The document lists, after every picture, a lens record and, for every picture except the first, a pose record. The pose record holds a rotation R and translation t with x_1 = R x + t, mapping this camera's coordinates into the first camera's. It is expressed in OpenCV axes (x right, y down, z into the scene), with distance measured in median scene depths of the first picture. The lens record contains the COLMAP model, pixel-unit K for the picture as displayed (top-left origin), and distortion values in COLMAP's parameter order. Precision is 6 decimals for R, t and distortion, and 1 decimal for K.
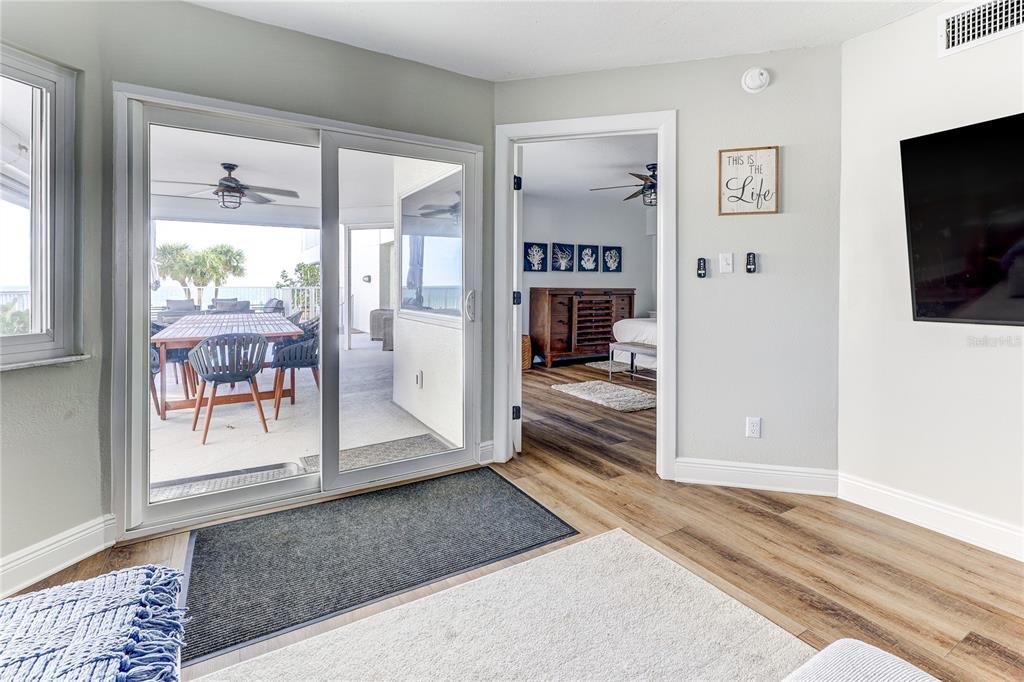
lens RADIAL K [[477.9, 0, 509.2], [0, 477.9, 285.2], [0, 0, 1]] dist [0.003000, 0.000258]
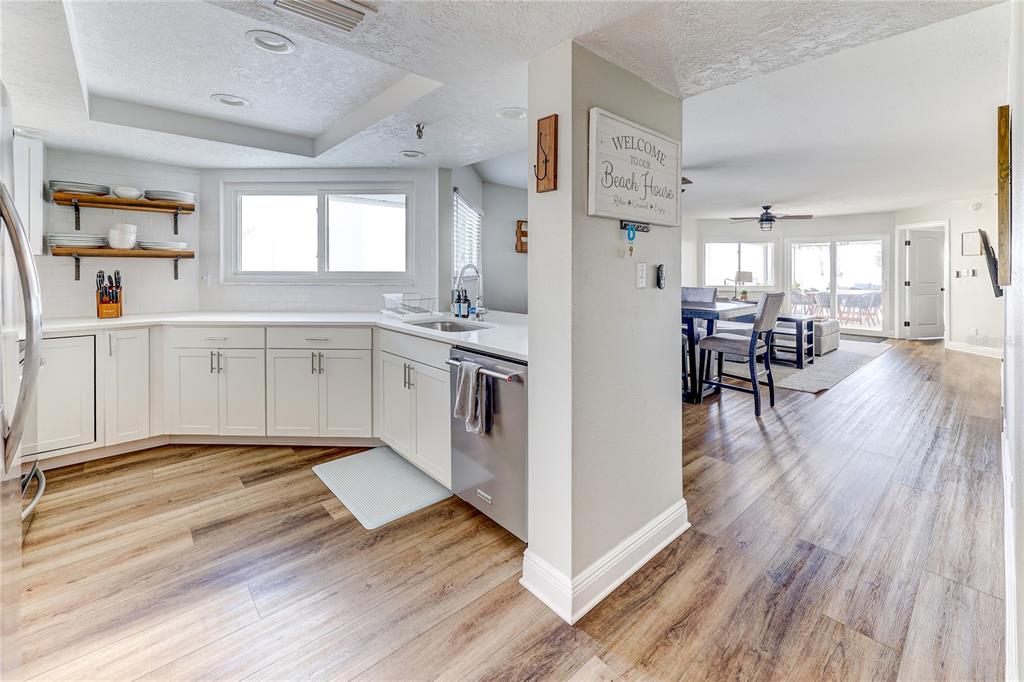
lens RADIAL K [[435.7, 0, 514.9], [0, 435.7, 269.2], [0, 0, 1]] dist [0.001709, 0.000379]
pose [[0.188918, -0.001048, -0.981992, 2.473556], [-0.004128, 0.999990, -0.001862, -0.051997], [0.981984, 0.004405, 0.188912, -2.090822]]
